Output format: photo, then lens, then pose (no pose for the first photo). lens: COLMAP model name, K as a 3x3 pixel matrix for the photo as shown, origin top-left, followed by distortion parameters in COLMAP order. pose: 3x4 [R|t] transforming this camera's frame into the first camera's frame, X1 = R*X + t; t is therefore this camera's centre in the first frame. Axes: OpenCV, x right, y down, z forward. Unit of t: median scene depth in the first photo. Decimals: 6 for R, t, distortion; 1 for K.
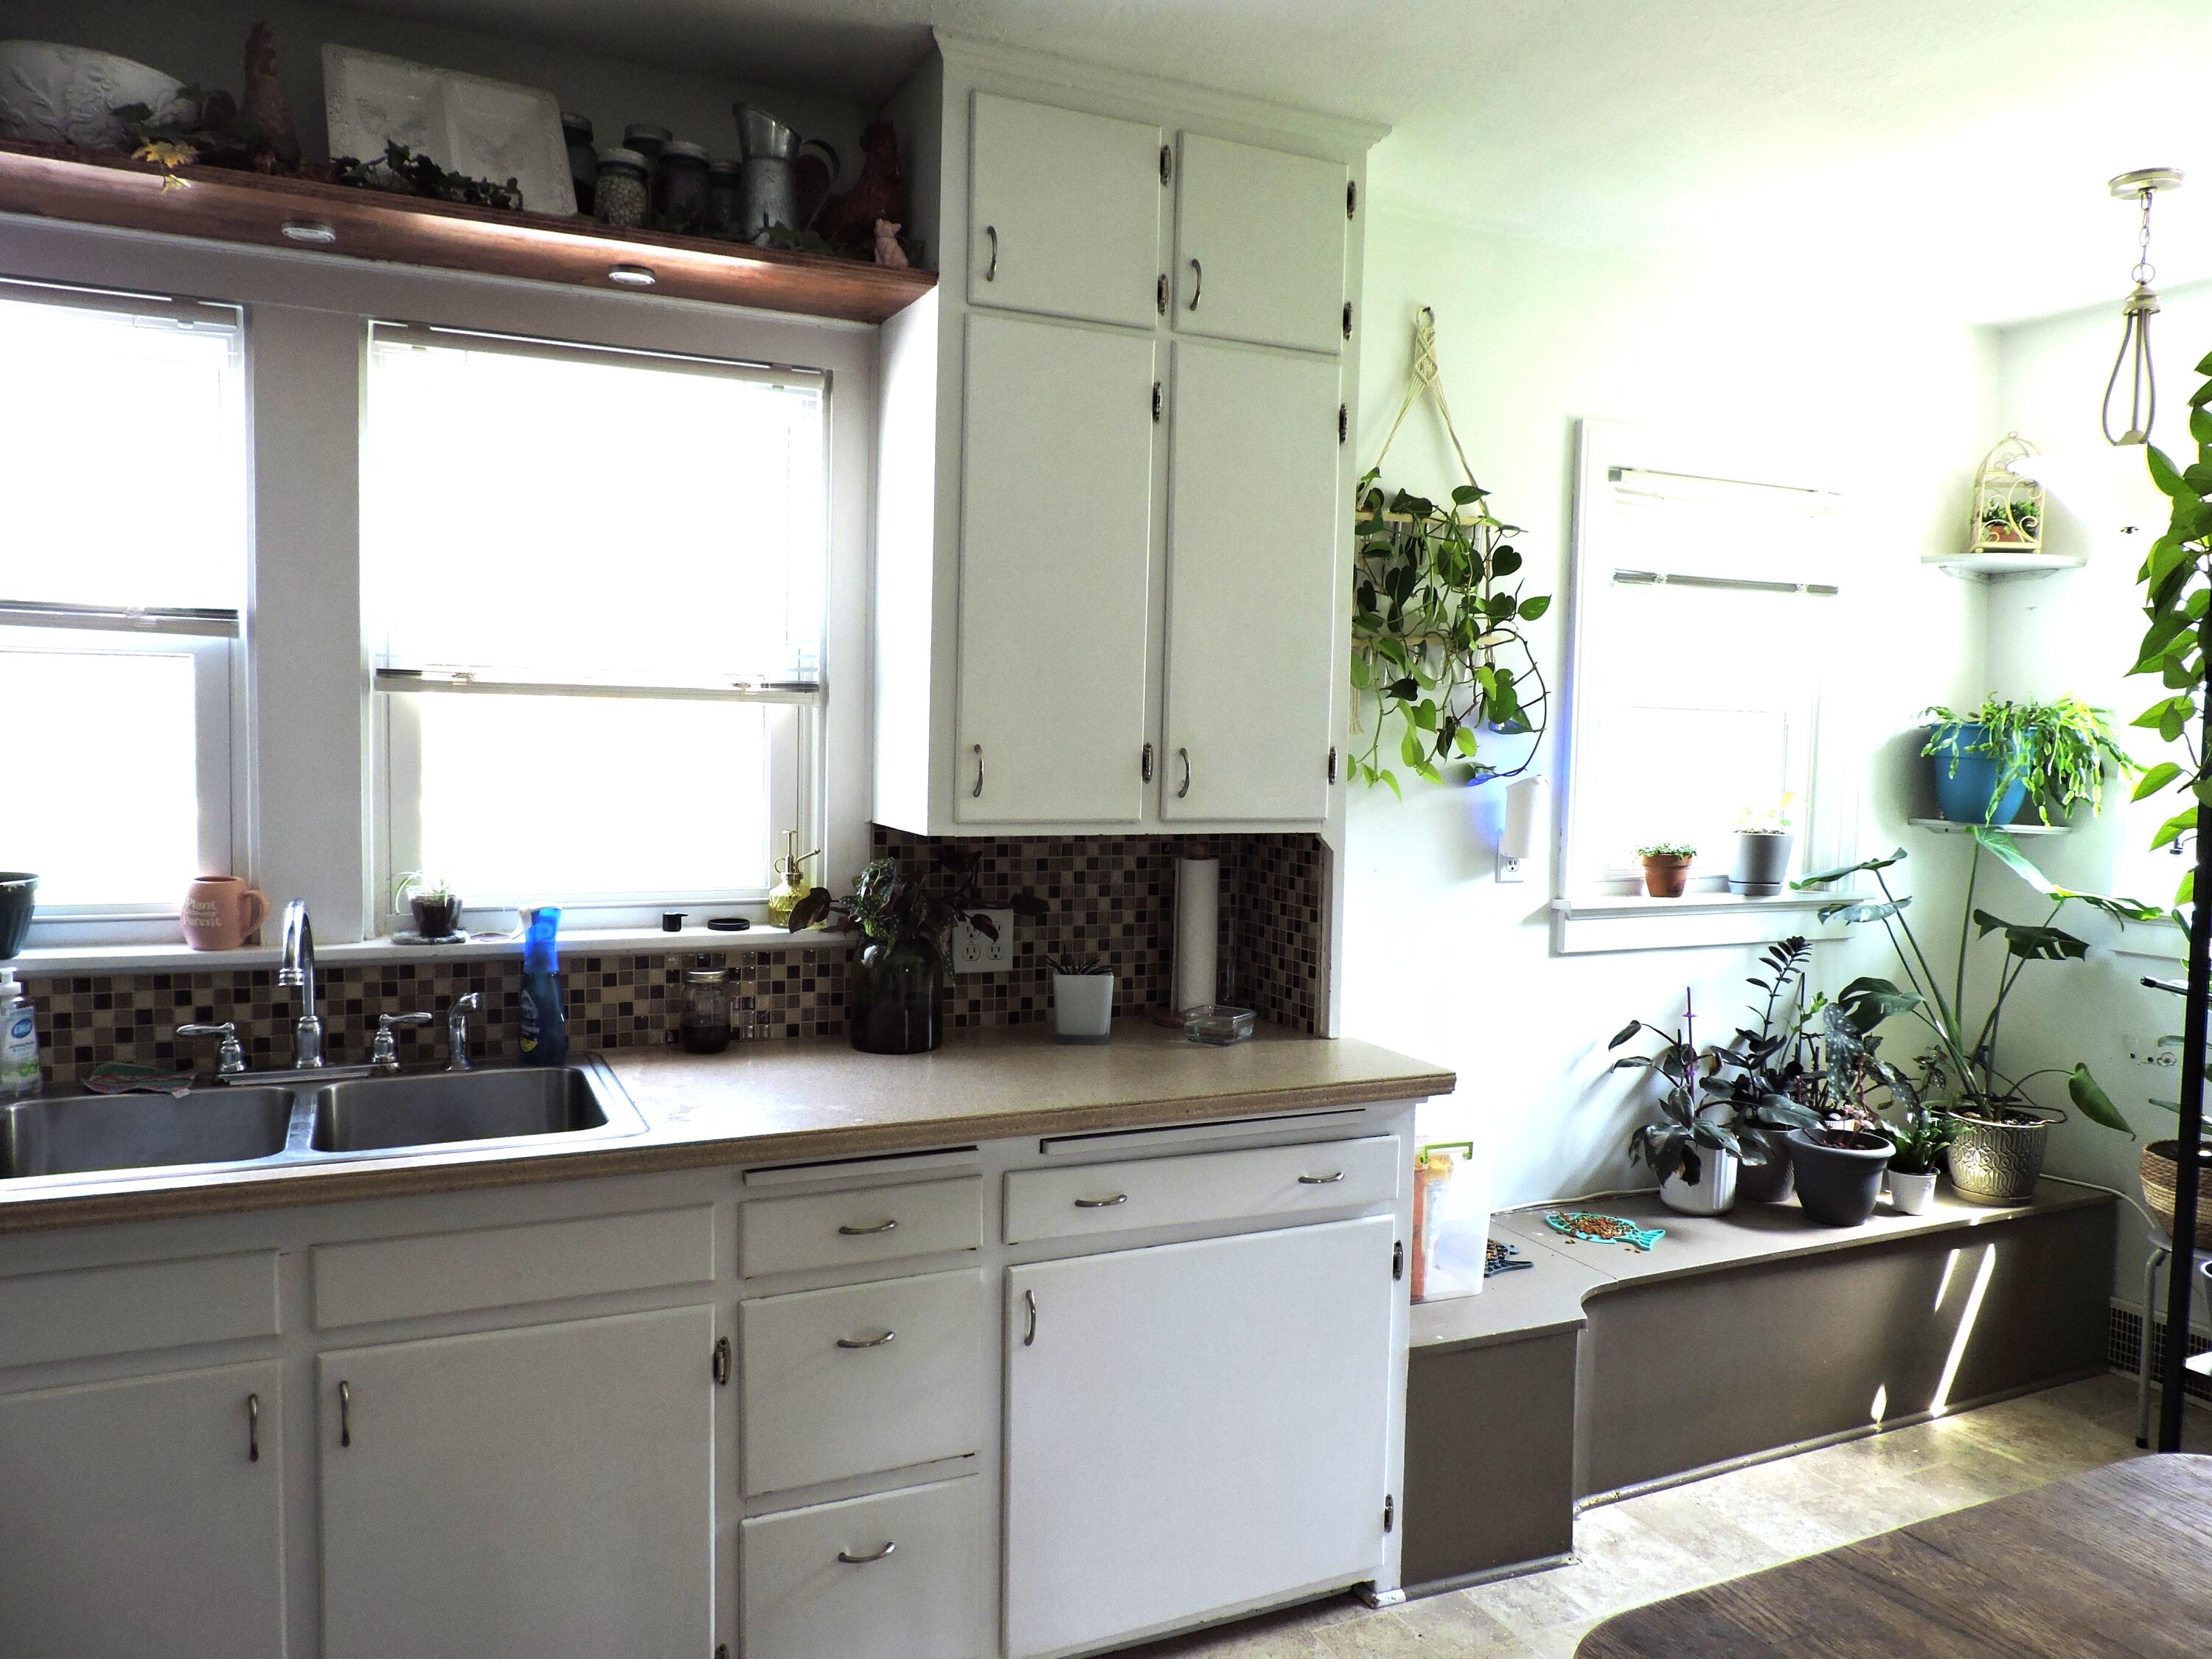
lens RADIAL K [[1559.6, 0, 1106.0], [0, 1559.6, 829.5], [0, 0, 1]] dist [-0.021953, 0.002348]
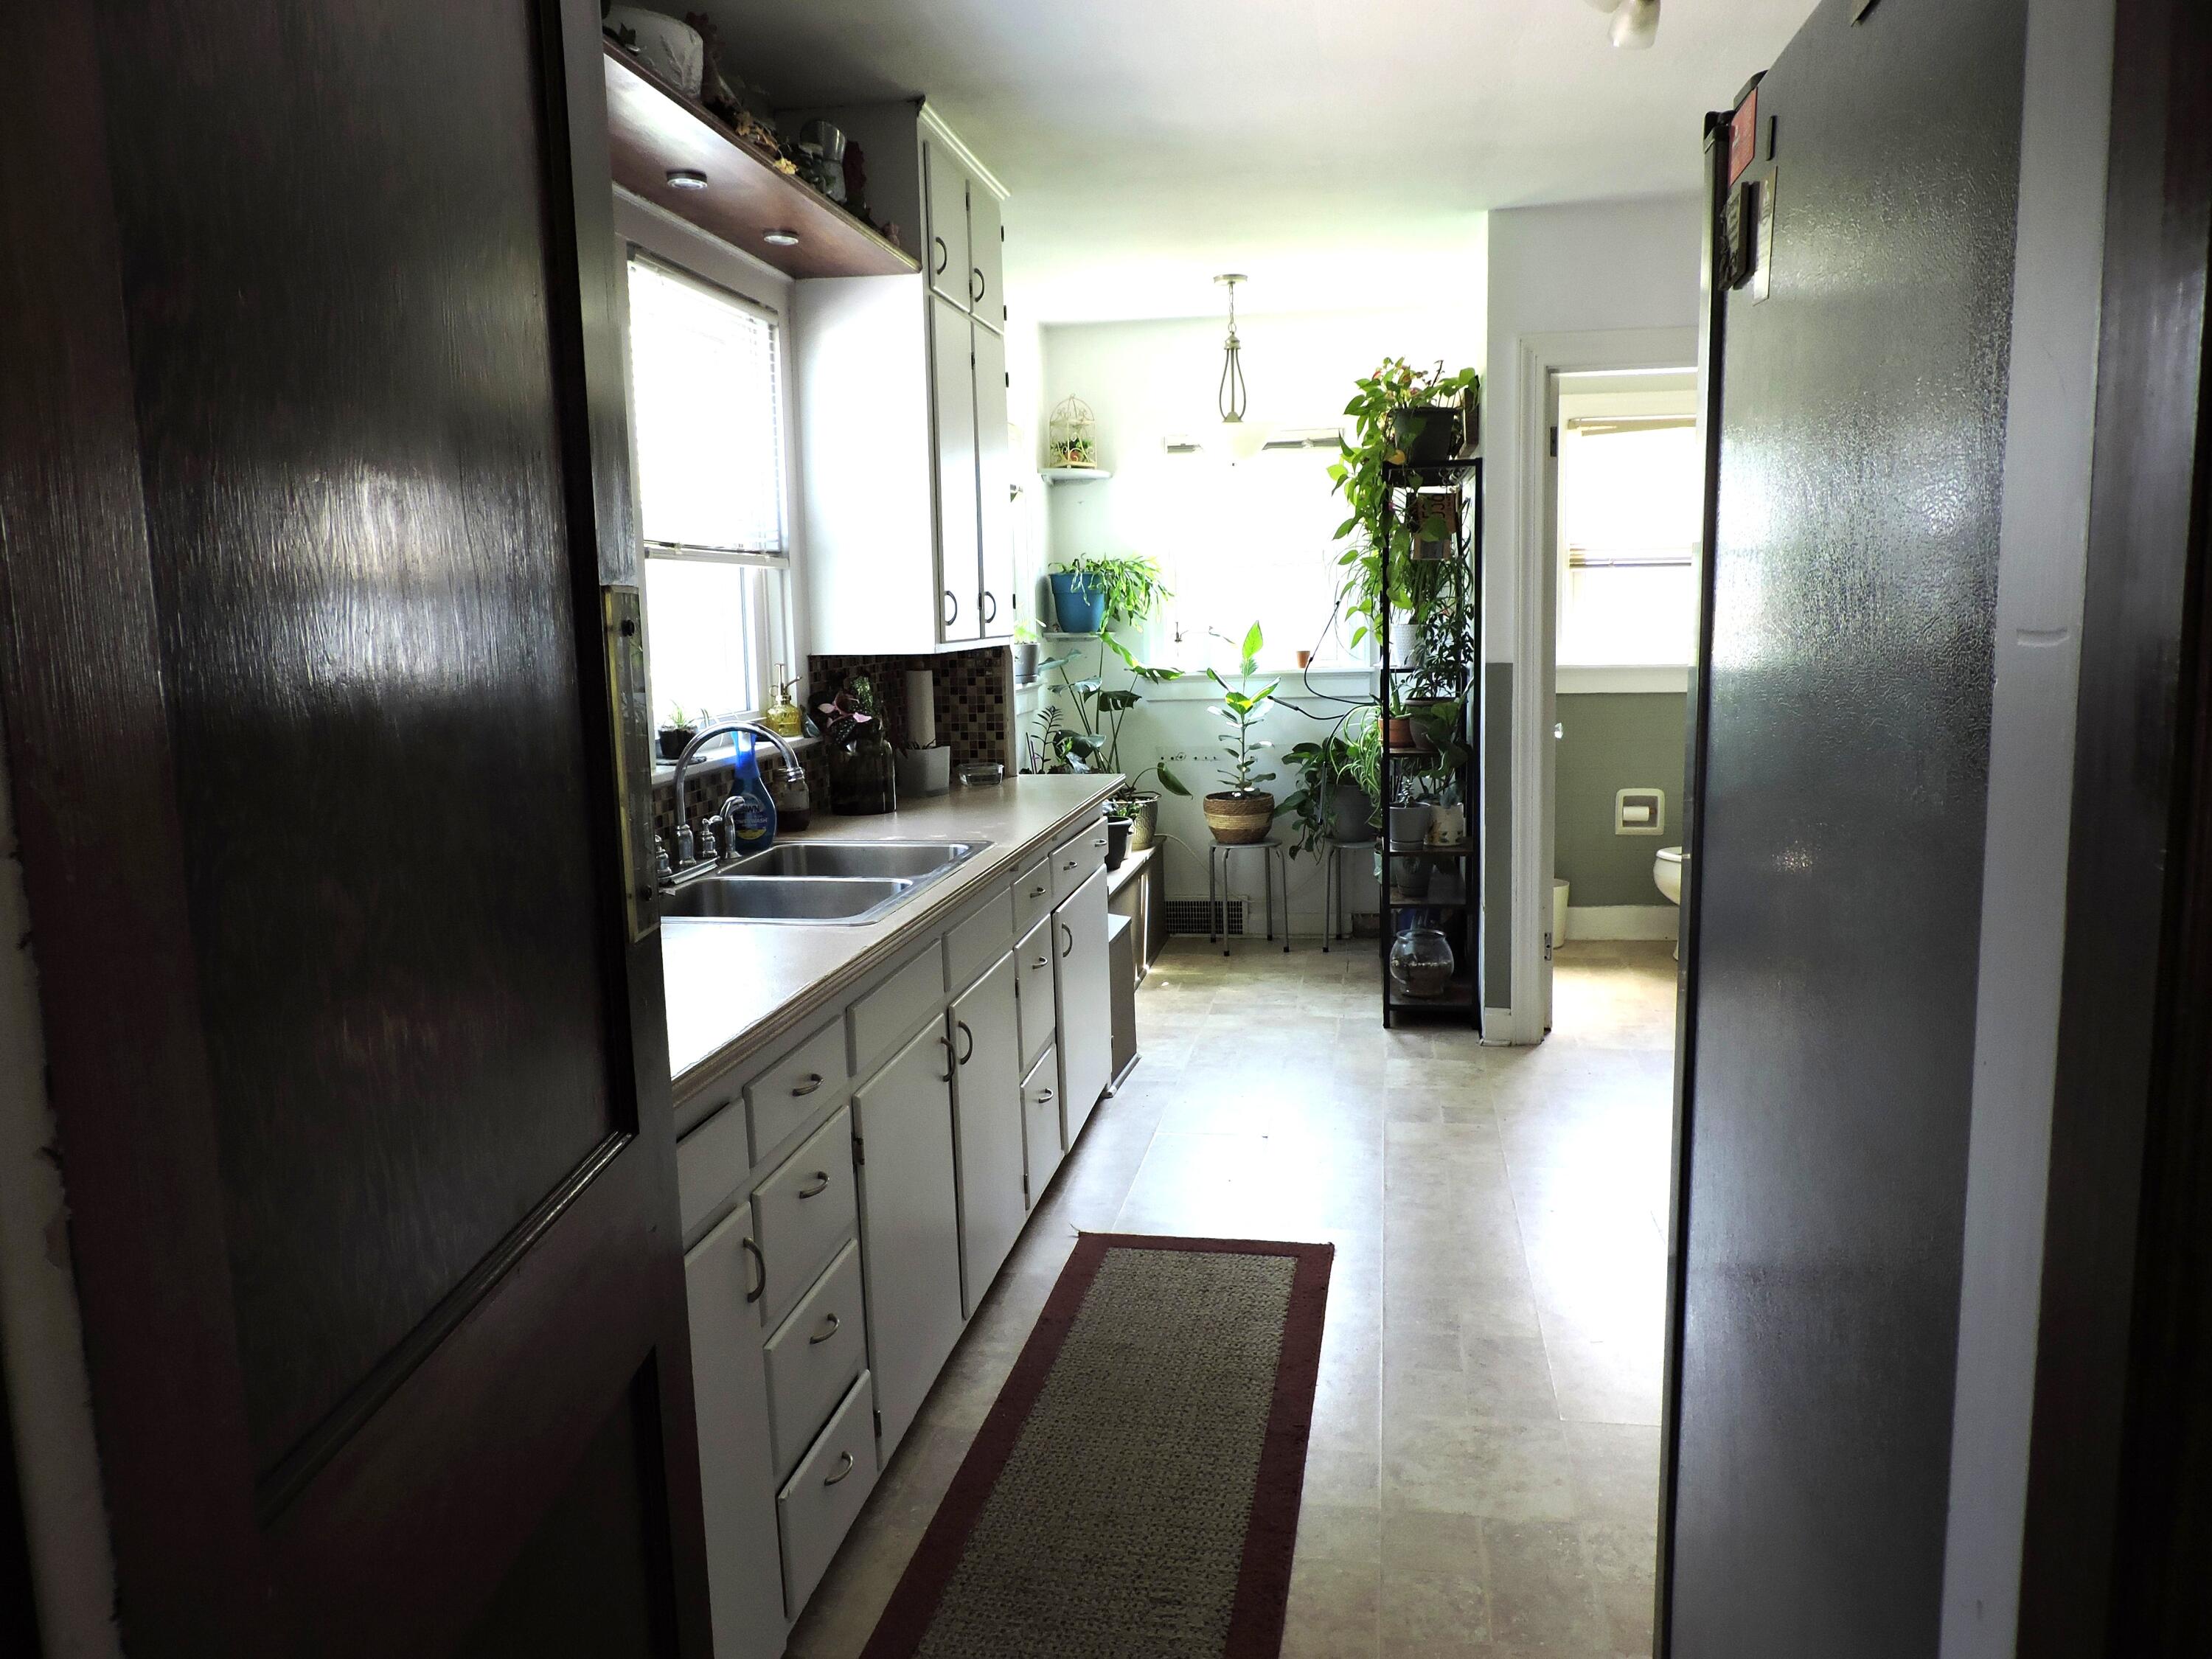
lens RADIAL K [[1559.6, 0, 1106.0], [0, 1559.6, 829.5], [0, 0, 1]] dist [-0.021953, 0.002348]
pose [[0.564840, -0.151317, 0.811208, -1.057870], [0.089904, 0.988477, 0.121784, 0.004208], [-0.820288, 0.004143, 0.571935, 0.027122]]
